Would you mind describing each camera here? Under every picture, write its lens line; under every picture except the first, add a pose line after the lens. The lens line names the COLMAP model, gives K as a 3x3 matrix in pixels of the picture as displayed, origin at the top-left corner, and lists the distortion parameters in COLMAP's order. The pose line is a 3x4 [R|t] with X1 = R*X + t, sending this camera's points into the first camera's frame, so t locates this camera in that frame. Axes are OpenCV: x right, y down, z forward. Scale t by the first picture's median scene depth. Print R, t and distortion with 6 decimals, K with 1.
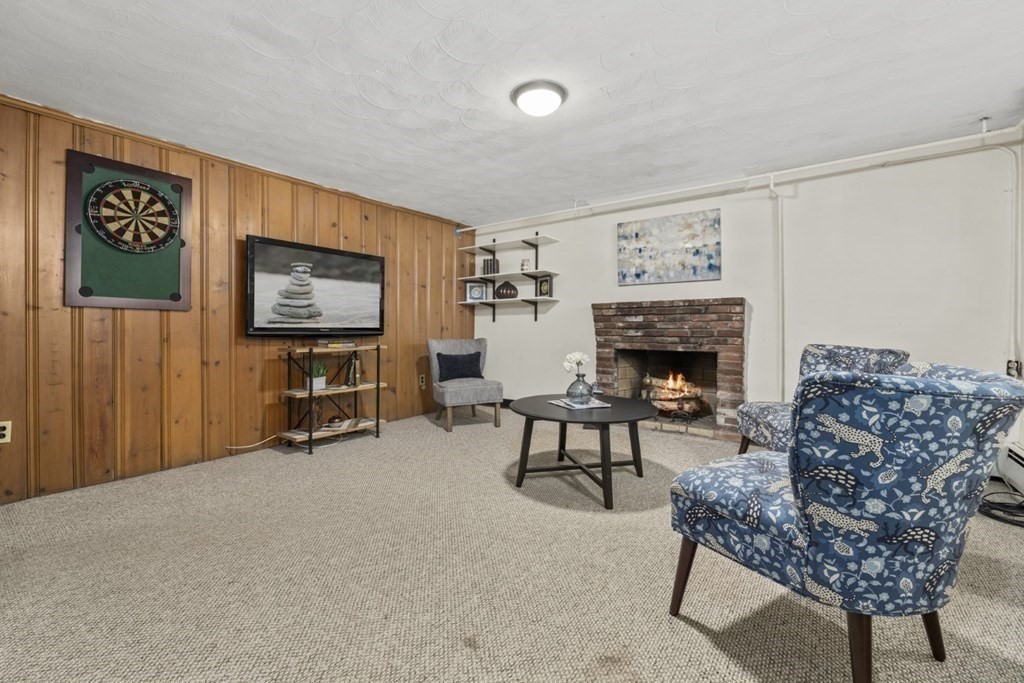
lens RADIAL K [[433.6, 0, 506.8], [0, 433.6, 326.0], [0, 0, 1]] dist [-0.001104, -0.000160]
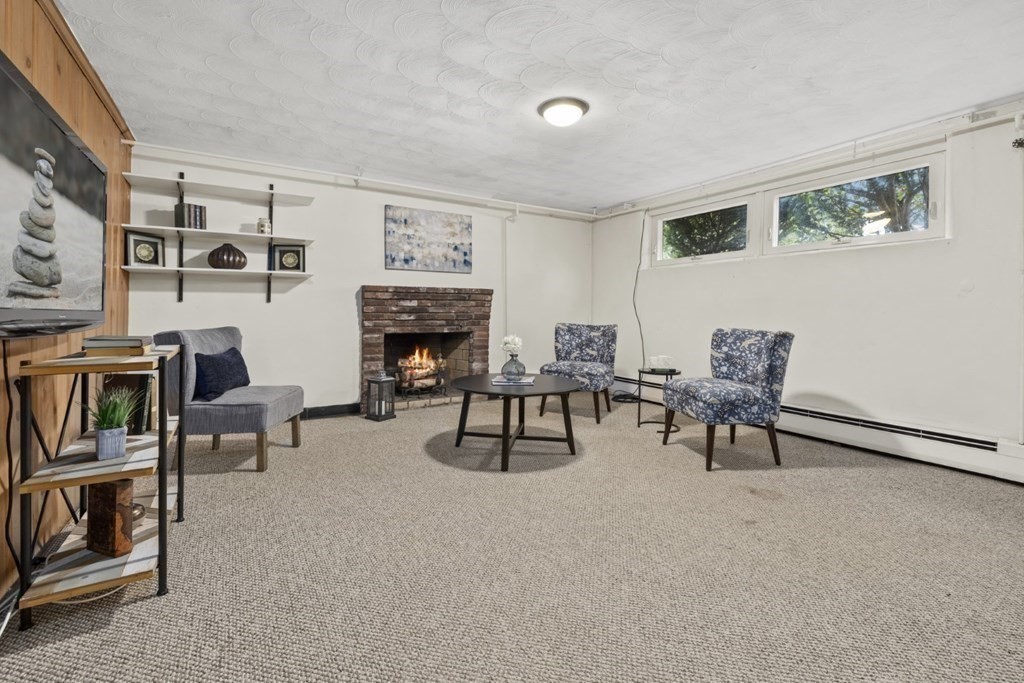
lens RADIAL K [[433.6, 0, 506.8], [0, 433.6, 326.0], [0, 0, 1]] dist [-0.001104, -0.000160]
pose [[0.380930, -0.025998, 0.924238, -0.572277], [-0.007768, 0.999479, 0.031316, 0.003430], [-0.924571, -0.019108, 0.380530, 0.393883]]
